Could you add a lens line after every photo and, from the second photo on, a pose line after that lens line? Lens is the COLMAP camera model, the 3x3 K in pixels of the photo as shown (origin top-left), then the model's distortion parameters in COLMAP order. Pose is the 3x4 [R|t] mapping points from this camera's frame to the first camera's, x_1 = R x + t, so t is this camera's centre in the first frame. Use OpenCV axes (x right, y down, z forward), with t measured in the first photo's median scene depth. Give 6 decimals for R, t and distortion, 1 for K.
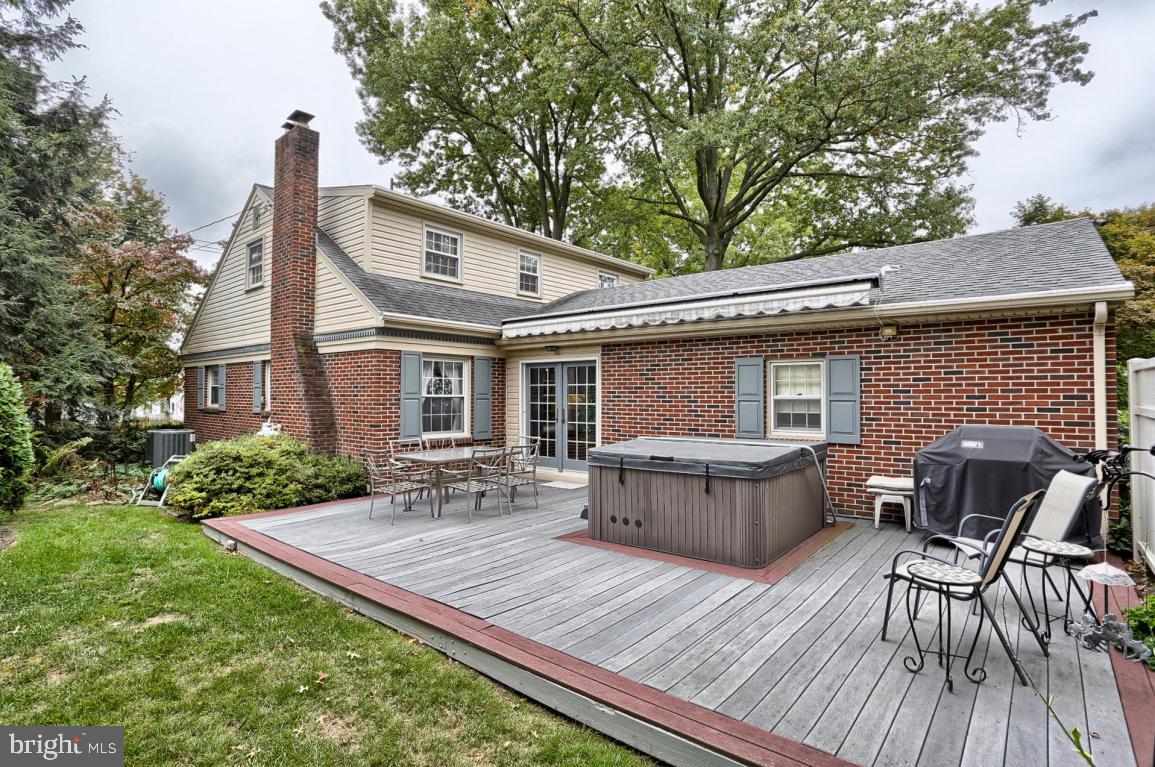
lens RADIAL K [[579.3, 0, 578.7], [0, 579.3, 395.2], [0, 0, 1]] dist [-0.075640, 0.030988]
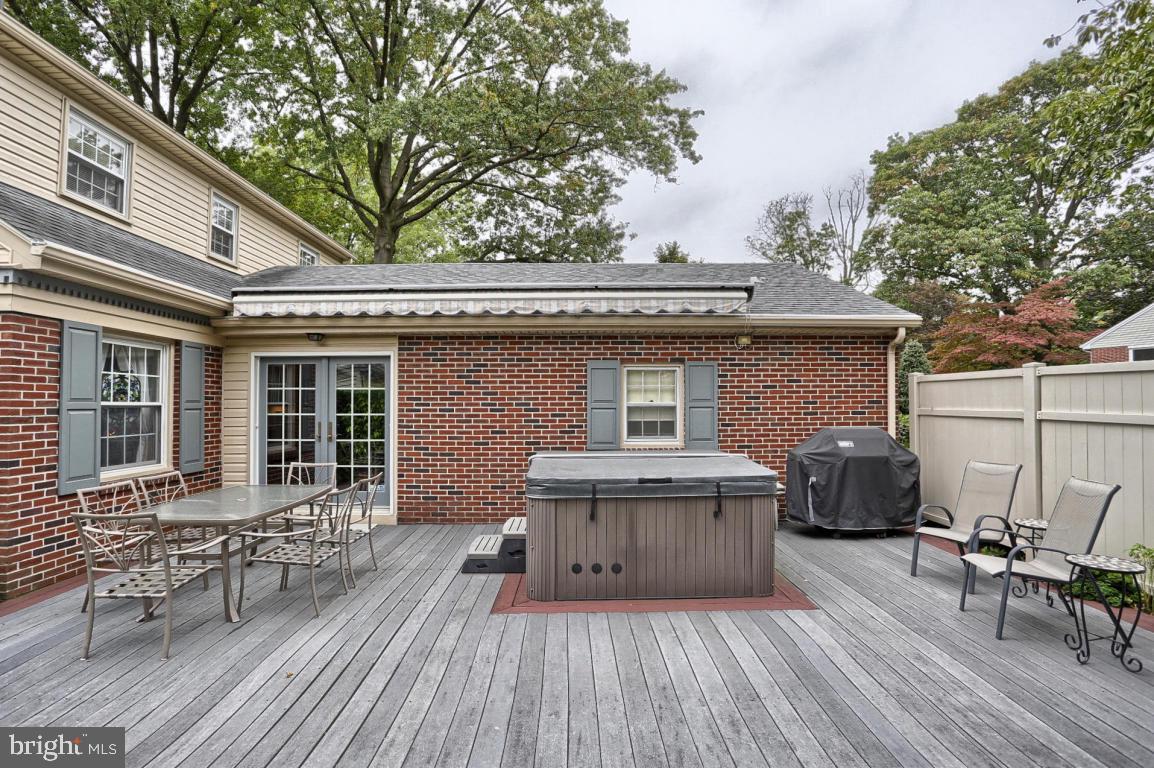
lens RADIAL K [[578.8, 0, 578.2], [0, 578.8, 395.7], [0, 0, 1]] dist [-0.075640, 0.030988]
pose [[0.761077, 0.006802, 0.648626, -0.312845], [0.004389, 0.999868, -0.015636, 0.004055], [-0.648647, 0.014746, 0.760947, 0.328727]]
